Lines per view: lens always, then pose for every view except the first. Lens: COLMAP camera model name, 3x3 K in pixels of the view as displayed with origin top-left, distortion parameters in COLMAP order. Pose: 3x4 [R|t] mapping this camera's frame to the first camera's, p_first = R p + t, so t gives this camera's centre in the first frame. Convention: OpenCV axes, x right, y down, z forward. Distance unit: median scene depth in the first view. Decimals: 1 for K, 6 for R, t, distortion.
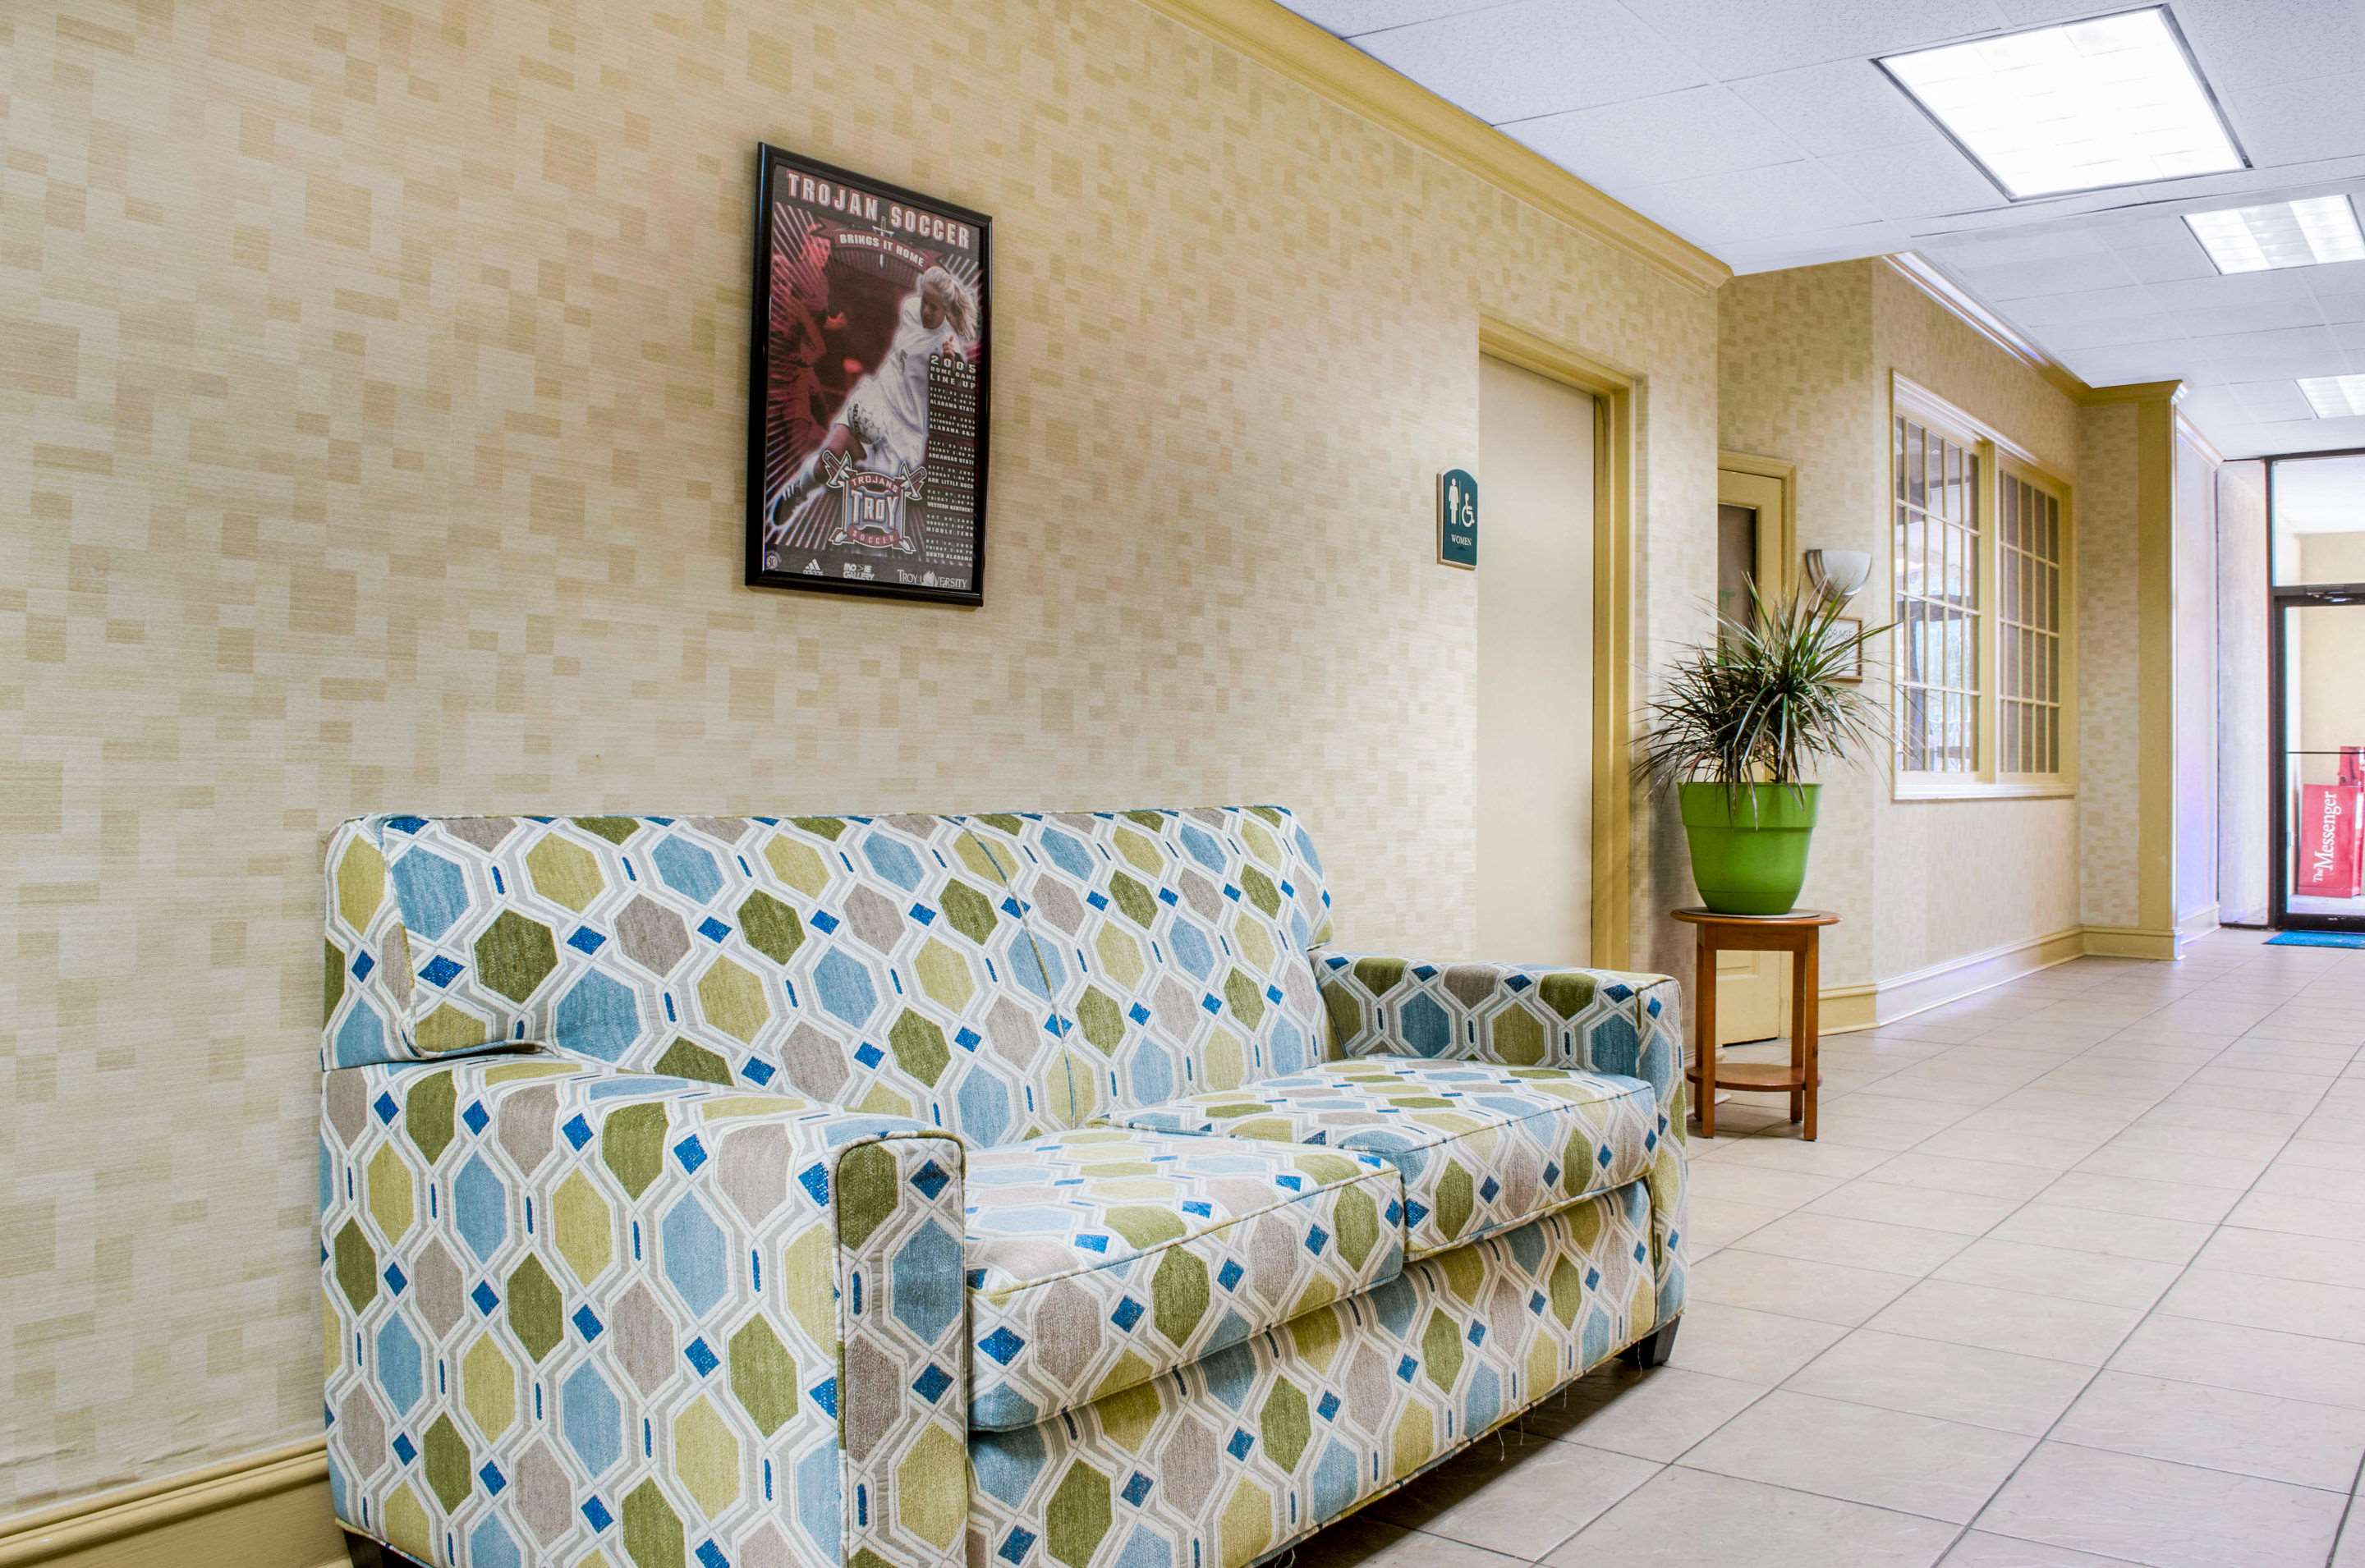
lens RADIAL K [[1915.6, 0, 1182.5], [0, 1915.6, 784.0], [0, 0, 1]] dist [-0.067364, 0.007212]
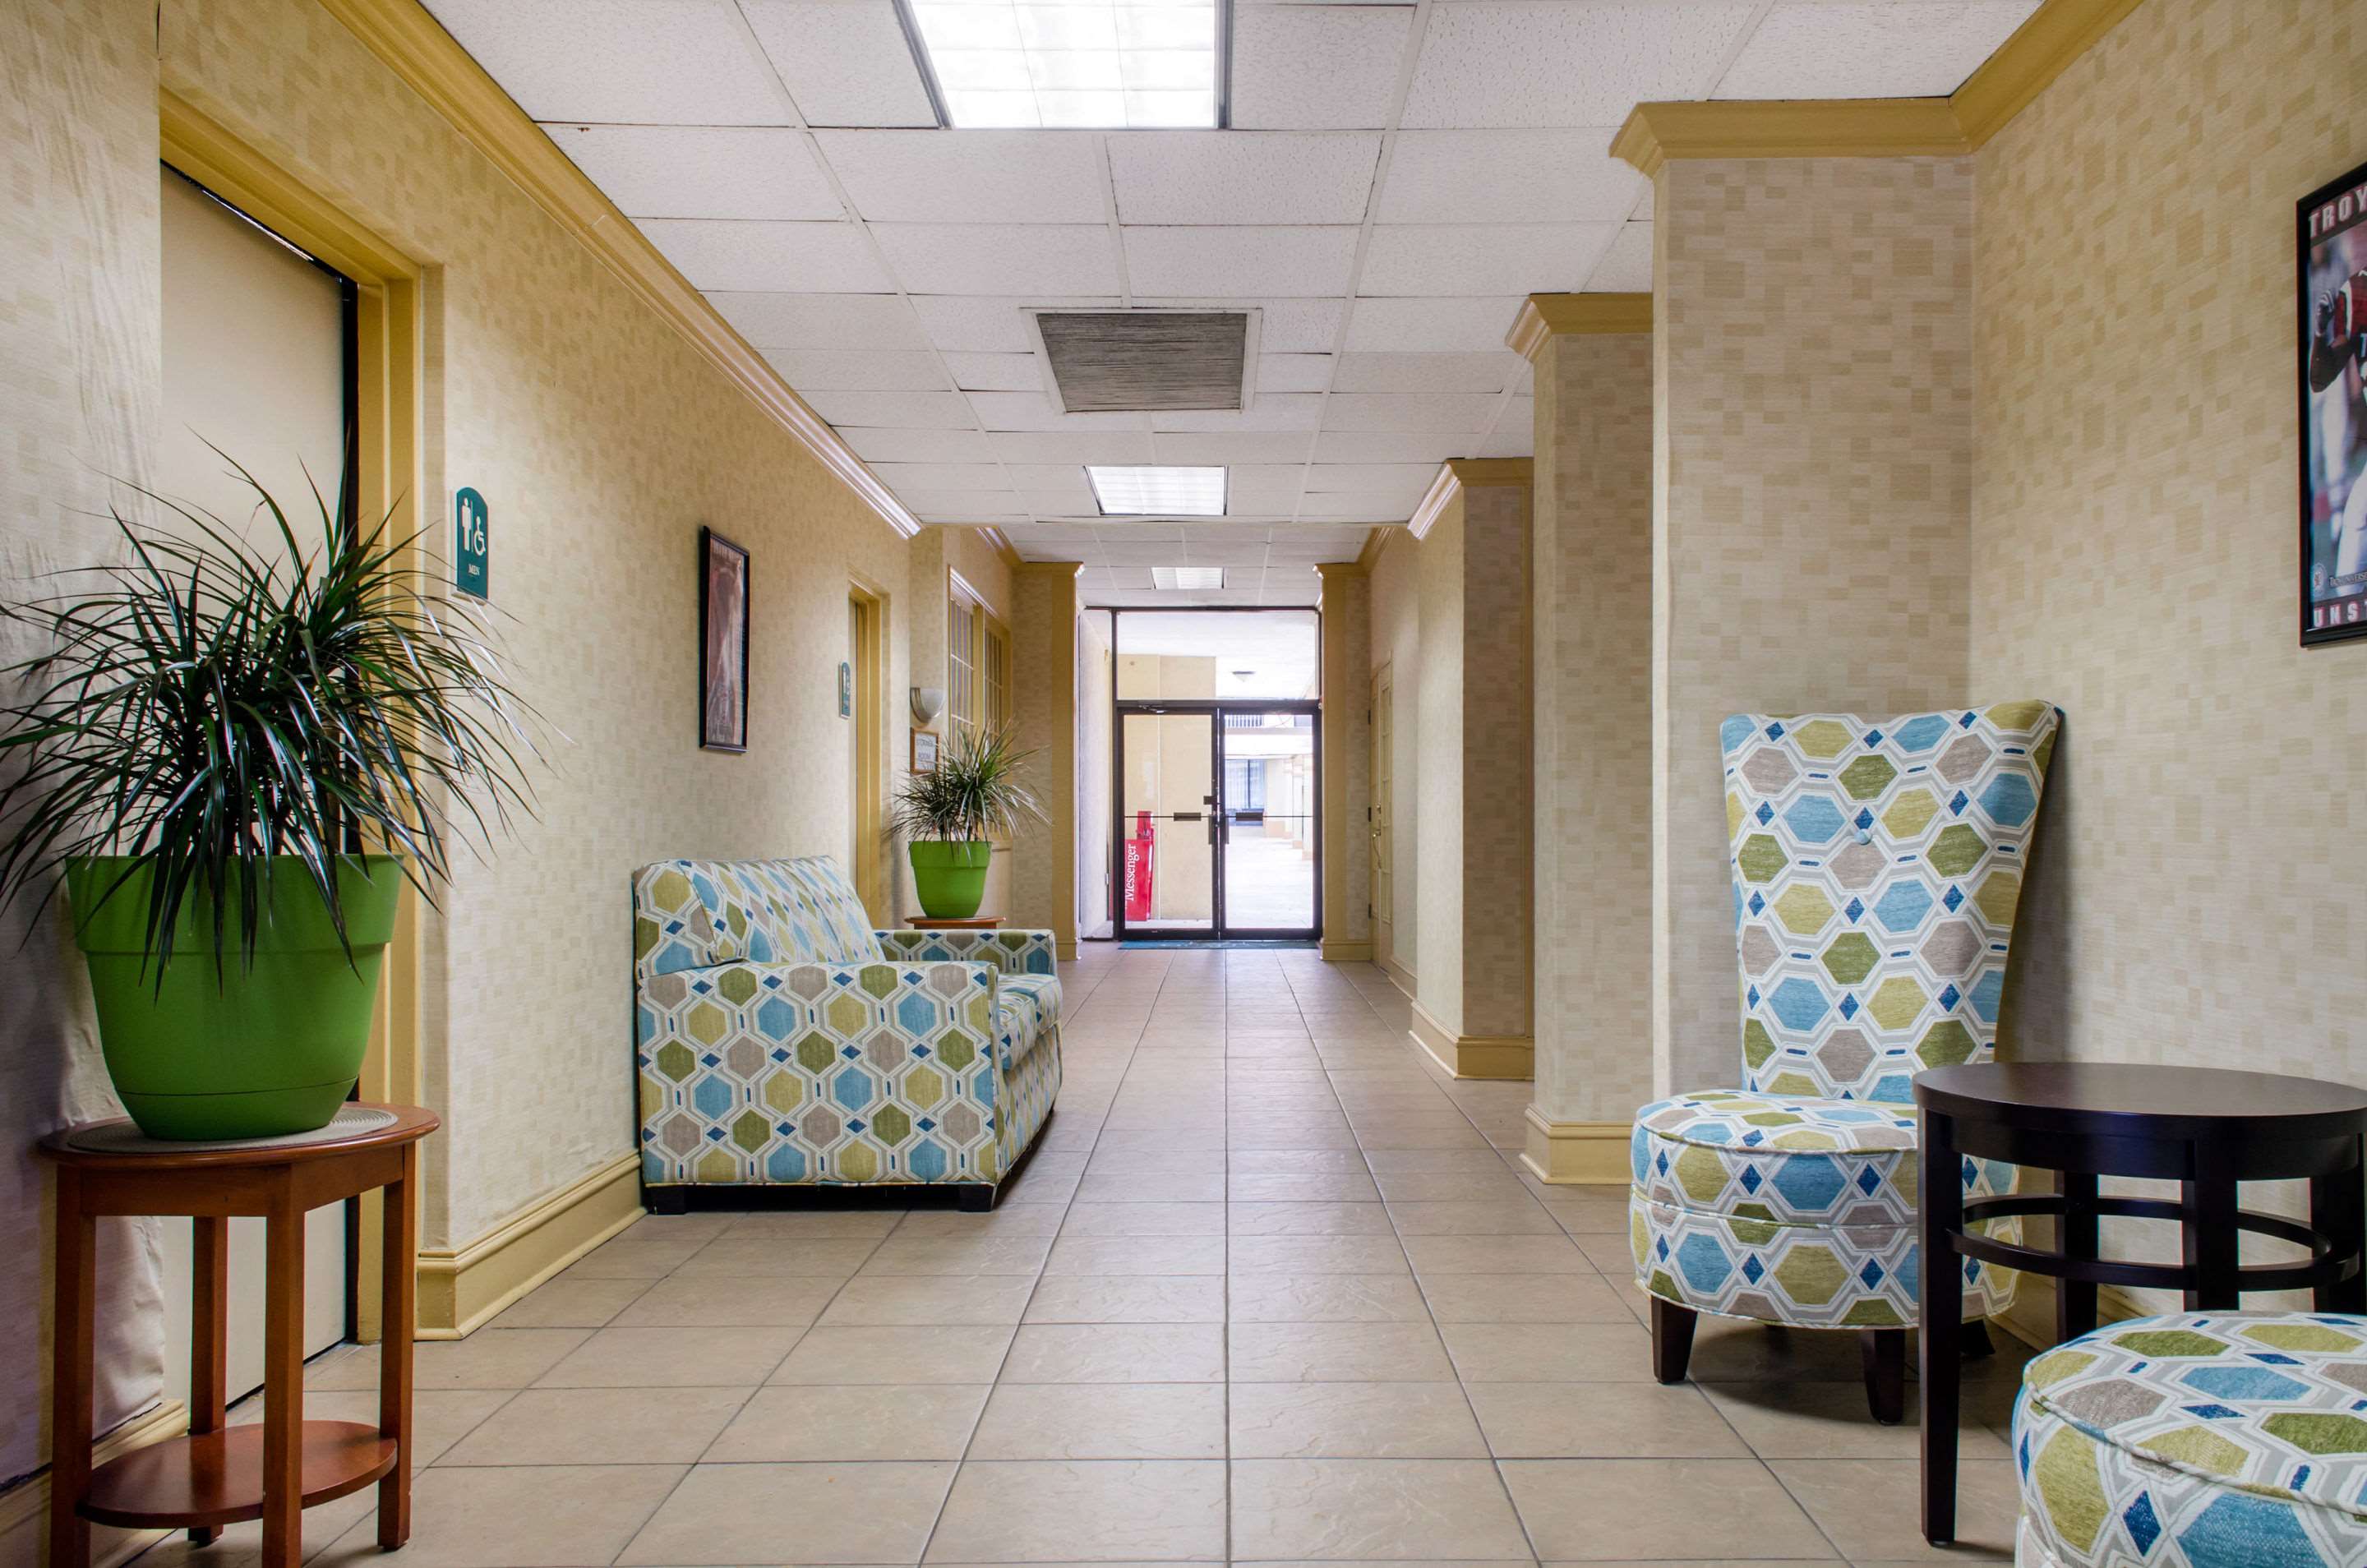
lens RADIAL K [[1925.8, 0, 1189.2], [0, 1925.8, 851.6], [0, 0, 1]] dist [0.008419, 0.000985]
pose [[0.811501, -0.017041, 0.584103, -0.886906], [0.015517, 0.999851, 0.007611, -0.001510], [-0.584146, 0.002888, 0.811644, -0.848953]]
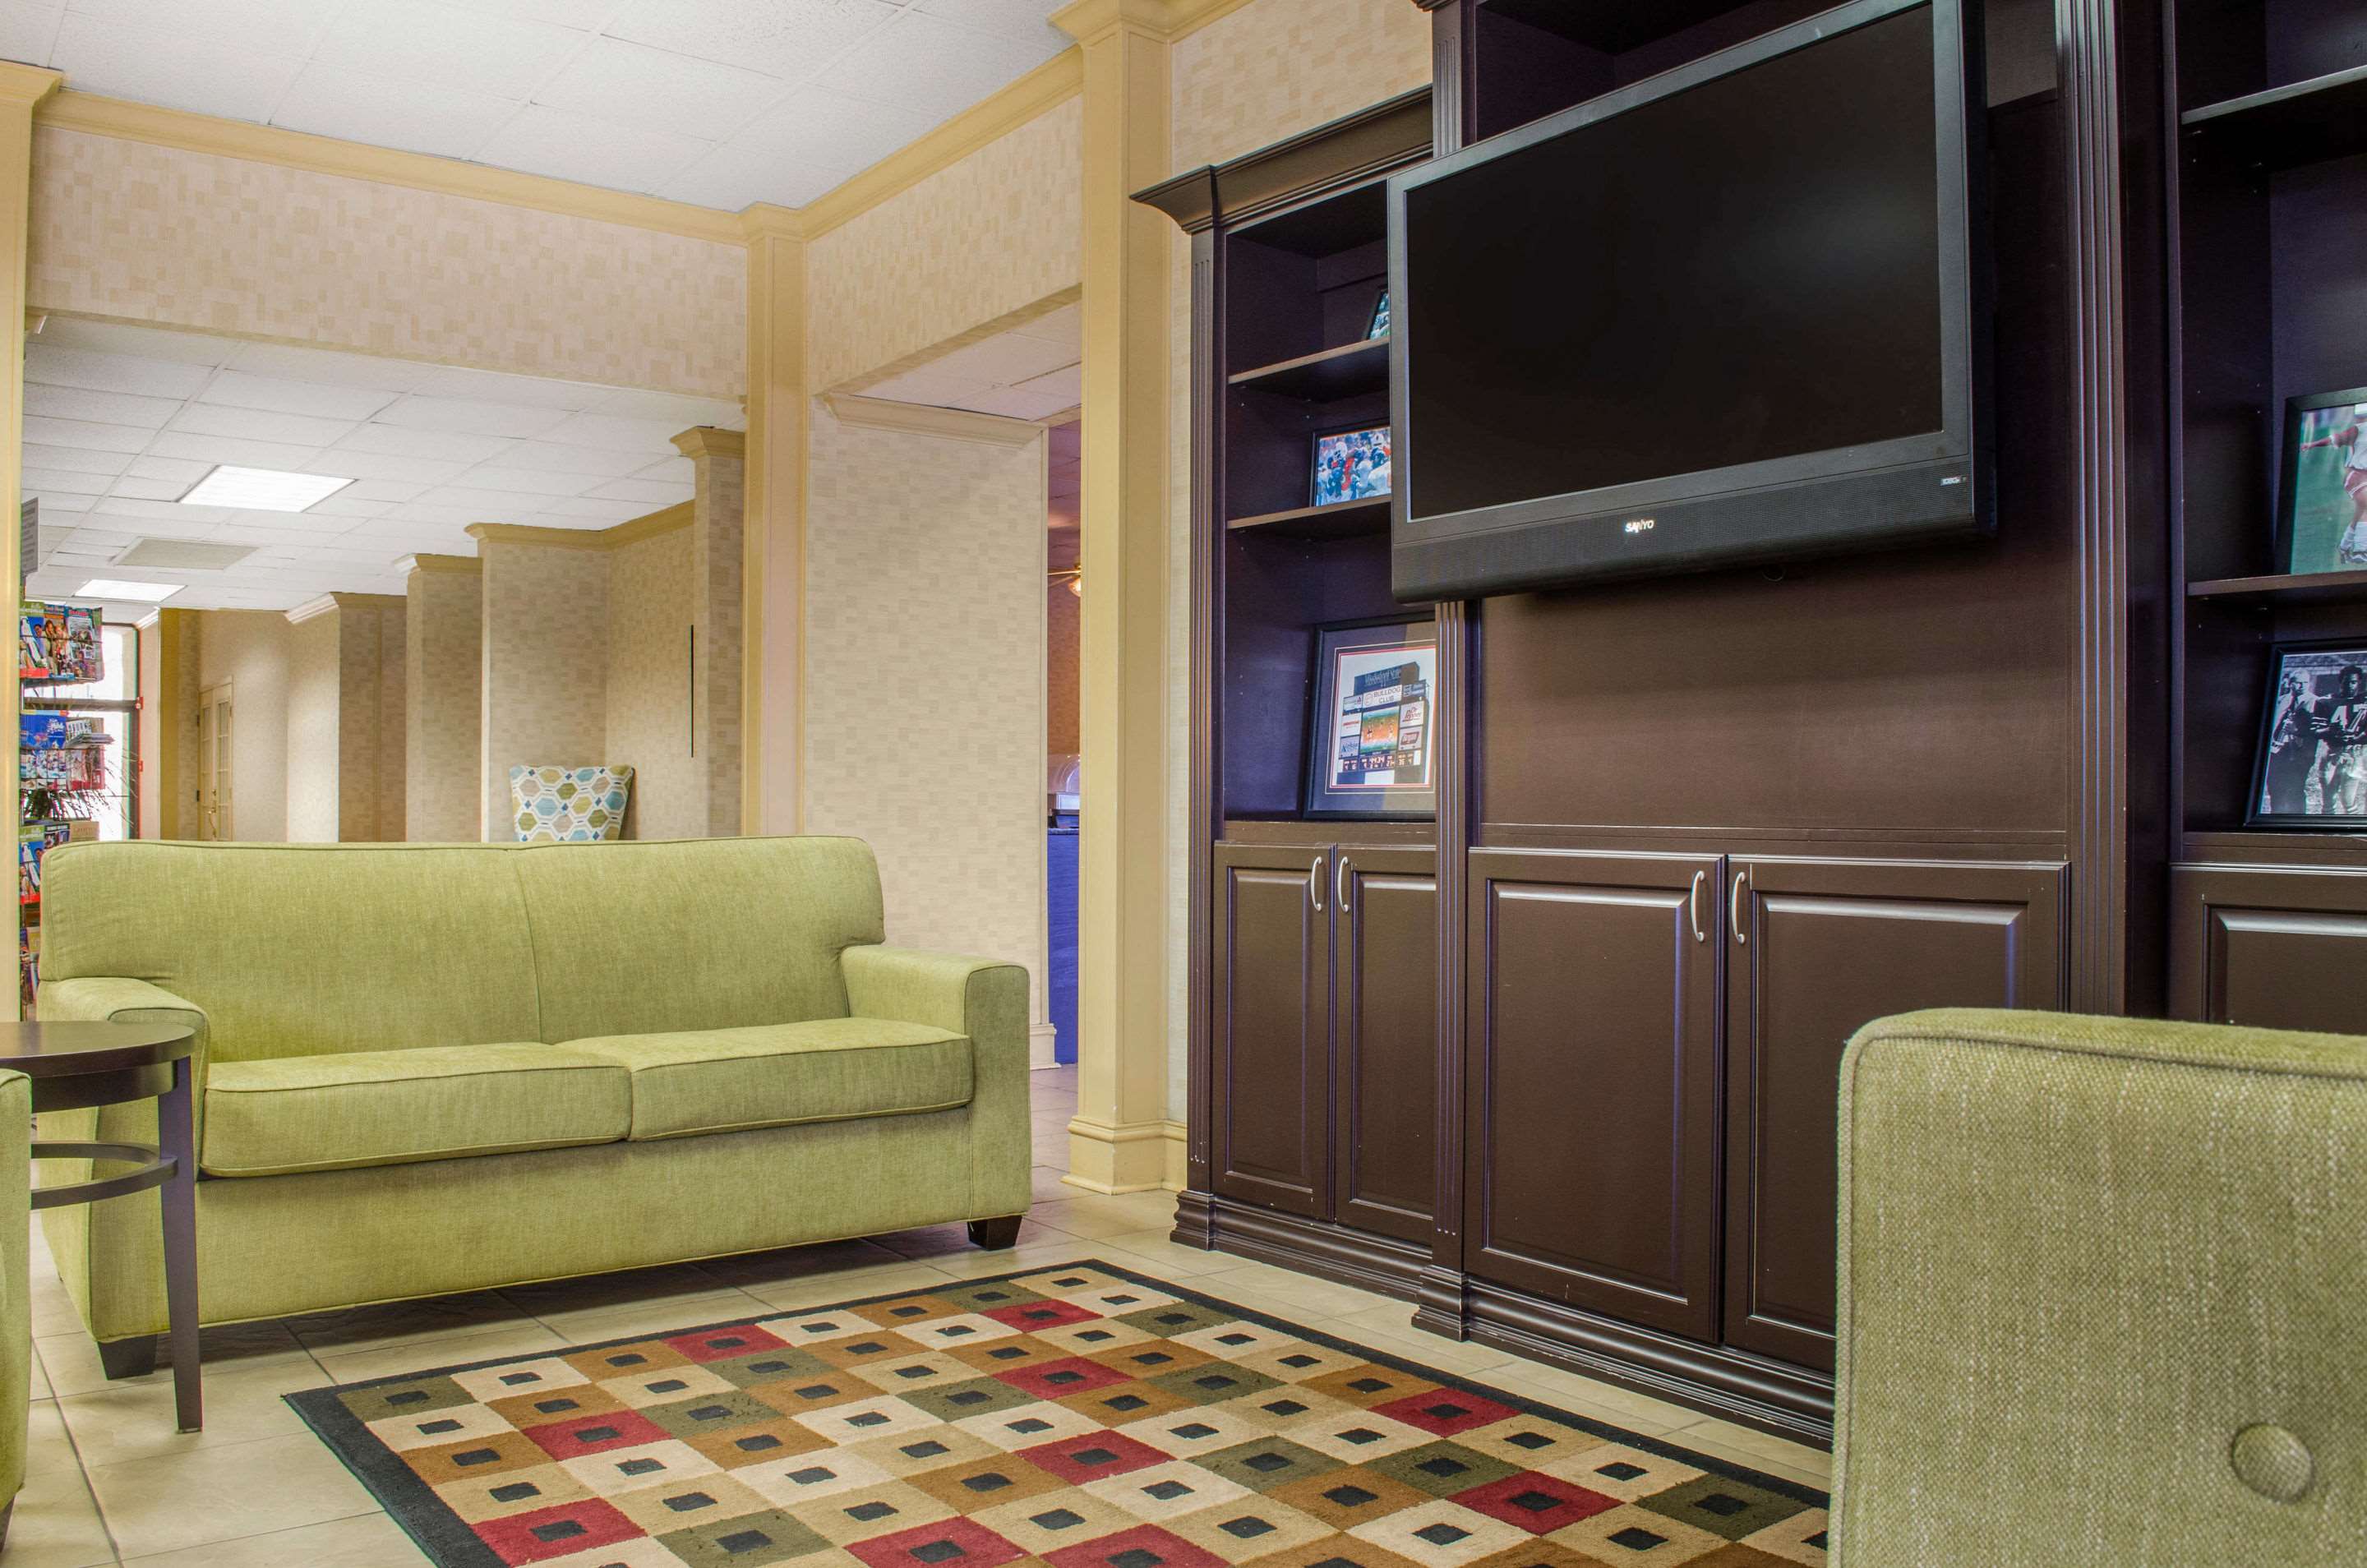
lens RADIAL K [[1917.4, 0, 1183.5], [0, 1917.4, 784.0], [0, 0, 1]] dist [-0.067364, 0.007212]
pose [[0.296295, 0.005509, 0.955081, -3.246855], [0.009468, 0.999917, -0.008705, -0.009243], [-0.955050, 0.011622, 0.296218, -2.525778]]
